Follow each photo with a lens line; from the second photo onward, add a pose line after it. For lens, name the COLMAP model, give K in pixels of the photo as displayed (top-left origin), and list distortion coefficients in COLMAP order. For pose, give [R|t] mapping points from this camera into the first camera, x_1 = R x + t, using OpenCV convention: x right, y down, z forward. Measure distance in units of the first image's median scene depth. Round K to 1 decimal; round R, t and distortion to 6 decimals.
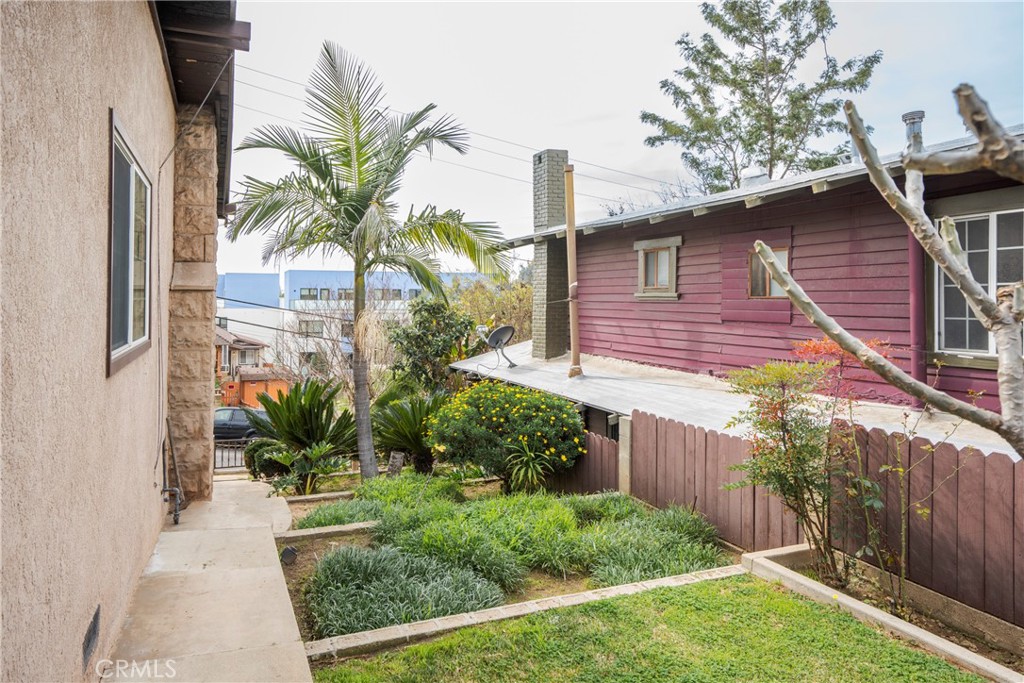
lens RADIAL K [[670.2, 0, 478.2], [0, 670.2, 294.6], [0, 0, 1]] dist [-0.003411, 0.000049]
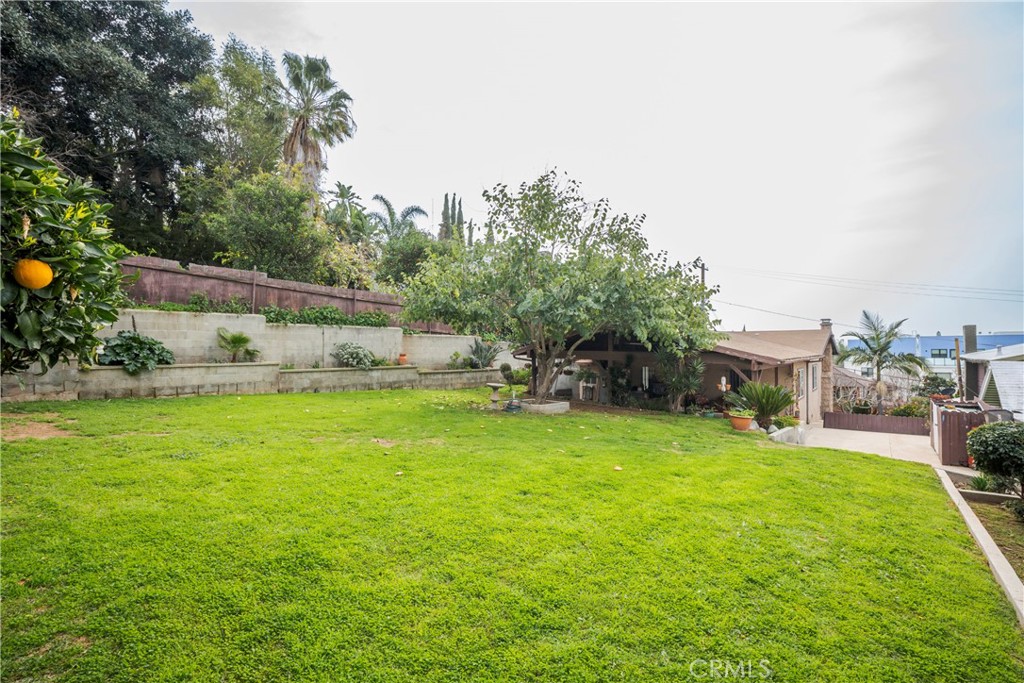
lens RADIAL K [[472.3, 0, 508.1], [0, 472.3, 341.7], [0, 0, 1]] dist [-0.051603, 0.018269]
pose [[0.498476, -0.020633, -0.866658, 0.991702], [0.014225, 0.999777, -0.015620, -0.180781], [0.866787, -0.004542, 0.498659, -1.986680]]
